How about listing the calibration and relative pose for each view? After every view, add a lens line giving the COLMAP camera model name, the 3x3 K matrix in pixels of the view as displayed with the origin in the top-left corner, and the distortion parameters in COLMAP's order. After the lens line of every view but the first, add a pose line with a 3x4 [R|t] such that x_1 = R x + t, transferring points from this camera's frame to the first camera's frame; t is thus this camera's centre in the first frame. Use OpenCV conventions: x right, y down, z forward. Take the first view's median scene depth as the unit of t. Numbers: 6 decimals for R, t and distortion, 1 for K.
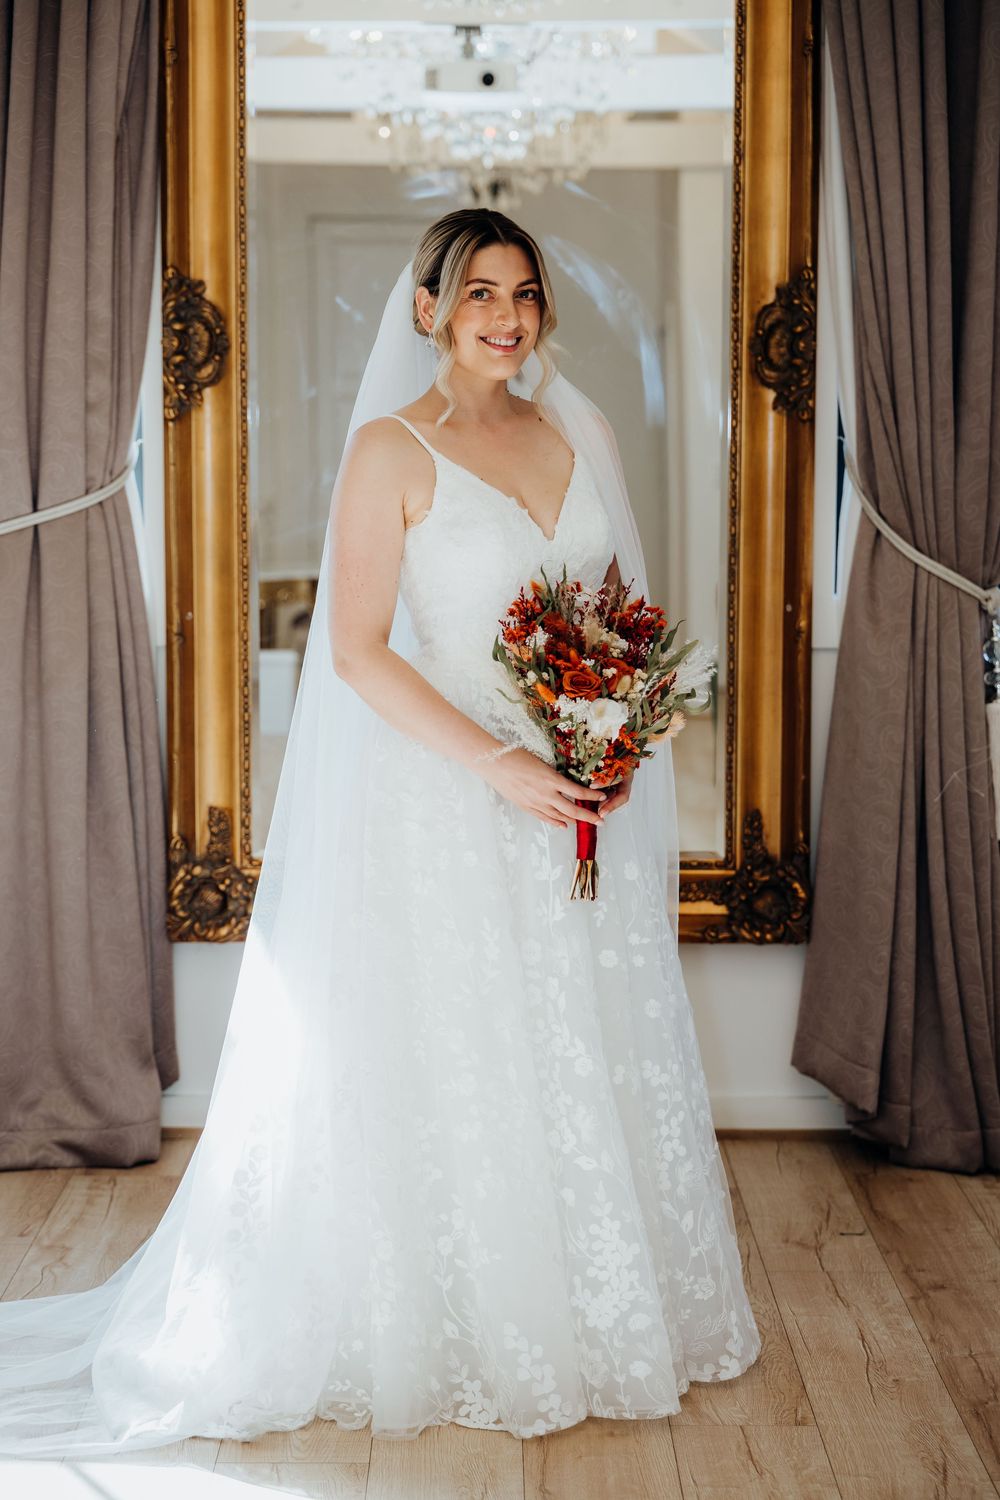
lens RADIAL K [[2840.4, 0, 500.0], [0, 2840.4, 750.0], [0, 0, 1]] dist [0.056110, -0.275004]
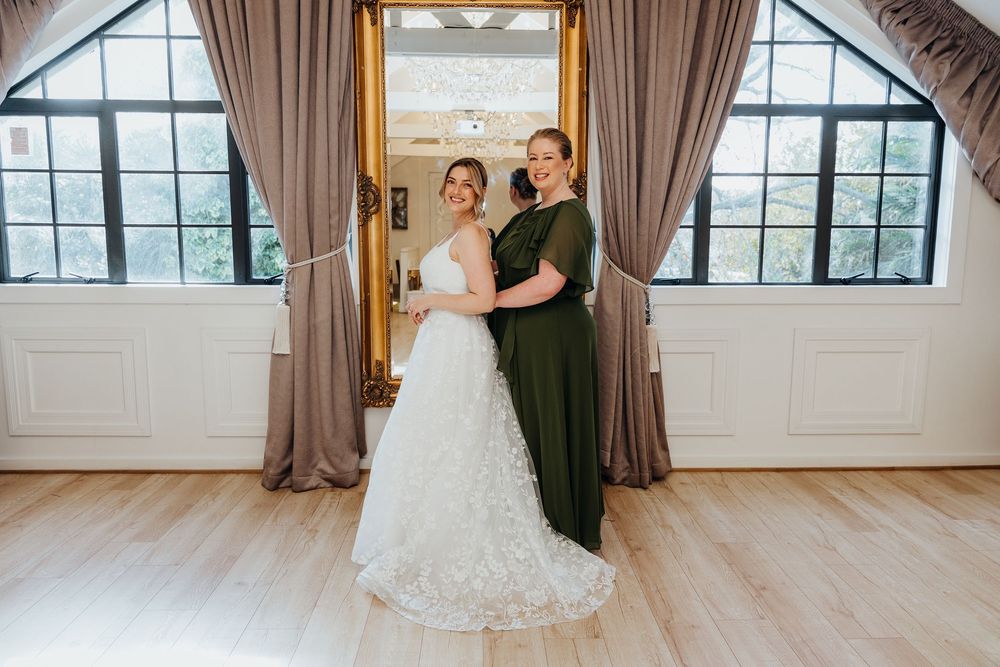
lens RADIAL K [[675.8, 0, 501.8], [0, 675.8, 313.5], [0, 0, 1]] dist [0.062375, 0.000302]
pose [[0.999650, -0.003062, 0.026293, 0.007219], [0.002612, 0.999850, 0.017123, -0.039580], [-0.026342, -0.017049, 0.999508, 0.316886]]
